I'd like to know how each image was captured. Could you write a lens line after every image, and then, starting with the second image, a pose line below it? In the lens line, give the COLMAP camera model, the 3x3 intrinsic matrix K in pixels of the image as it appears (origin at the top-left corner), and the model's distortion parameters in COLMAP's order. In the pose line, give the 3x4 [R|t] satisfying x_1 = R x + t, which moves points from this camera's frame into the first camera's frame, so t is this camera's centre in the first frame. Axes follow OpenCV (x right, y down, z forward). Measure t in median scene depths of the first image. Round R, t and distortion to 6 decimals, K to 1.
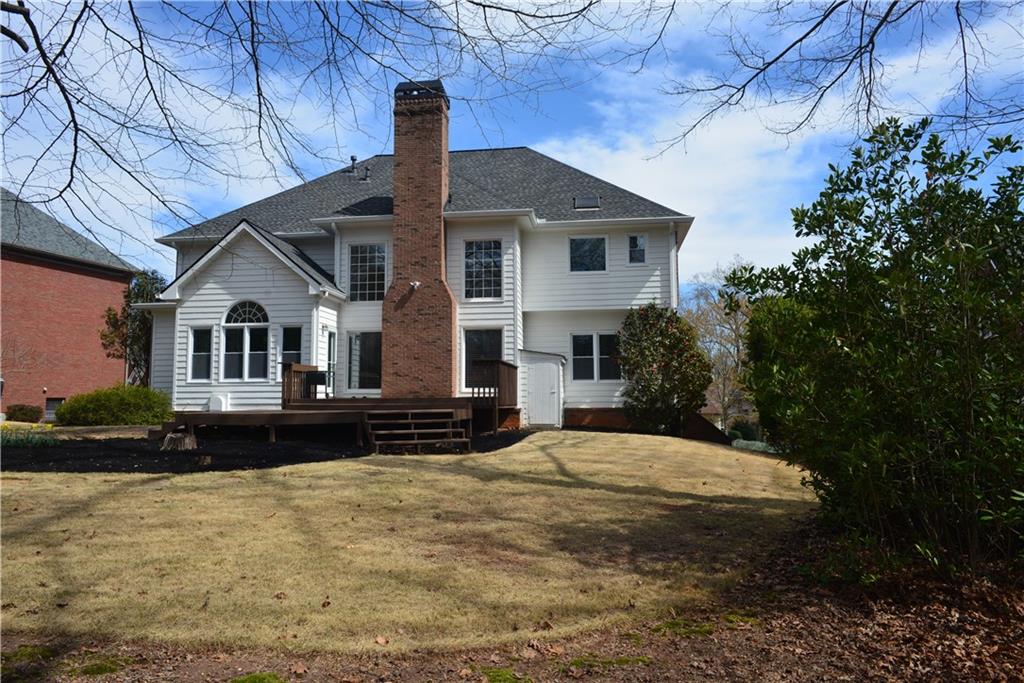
lens RADIAL K [[686.6, 0, 506.1], [0, 686.6, 340.1], [0, 0, 1]] dist [0.003630, -0.005108]
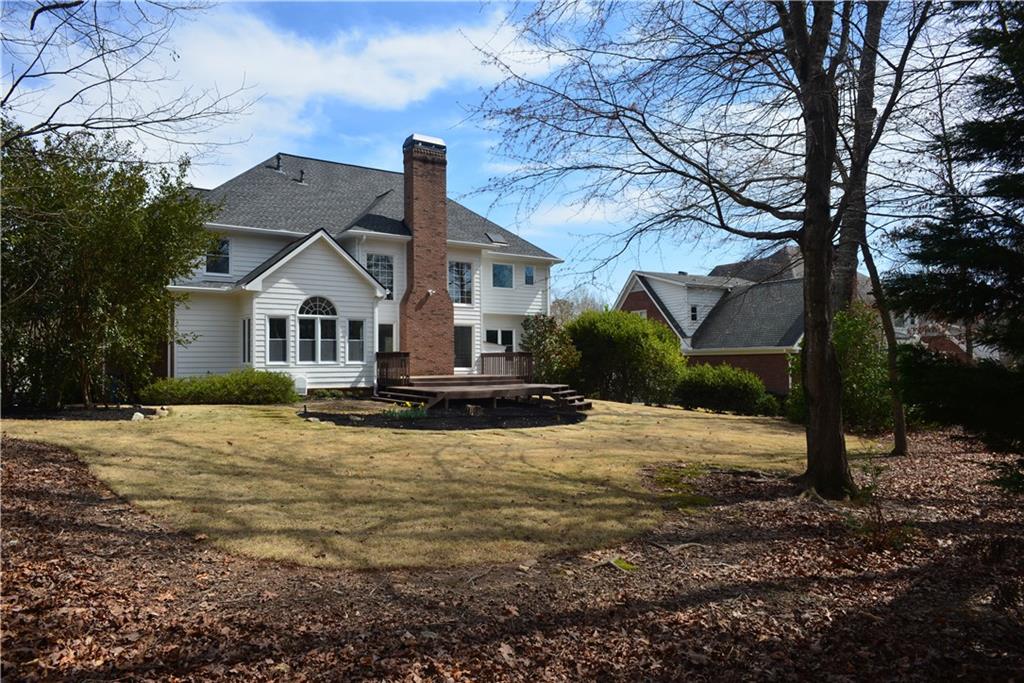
lens RADIAL K [[686.6, 0, 508.6], [0, 686.6, 339.4], [0, 0, 1]] dist [0.003630, -0.005108]
pose [[0.737229, 0.022485, 0.675268, -0.936837], [-0.059152, 0.997756, 0.031356, -0.039614], [-0.673048, -0.063060, 0.736905, -0.109207]]
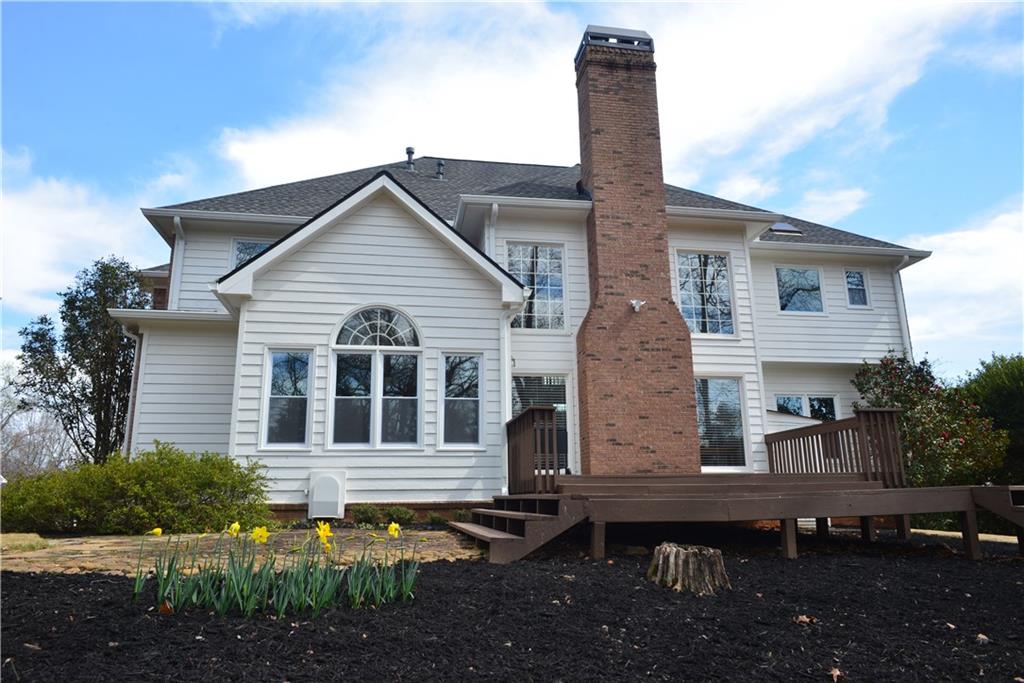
lens RADIAL K [[686.6, 0, 508.4], [0, 686.6, 339.2], [0, 0, 1]] dist [0.003630, -0.005108]
pose [[0.953213, 0.063985, 0.295450, -0.441601], [-0.018806, 0.988002, -0.153294, 0.055136], [-0.301713, 0.140565, 0.942980, 0.426103]]
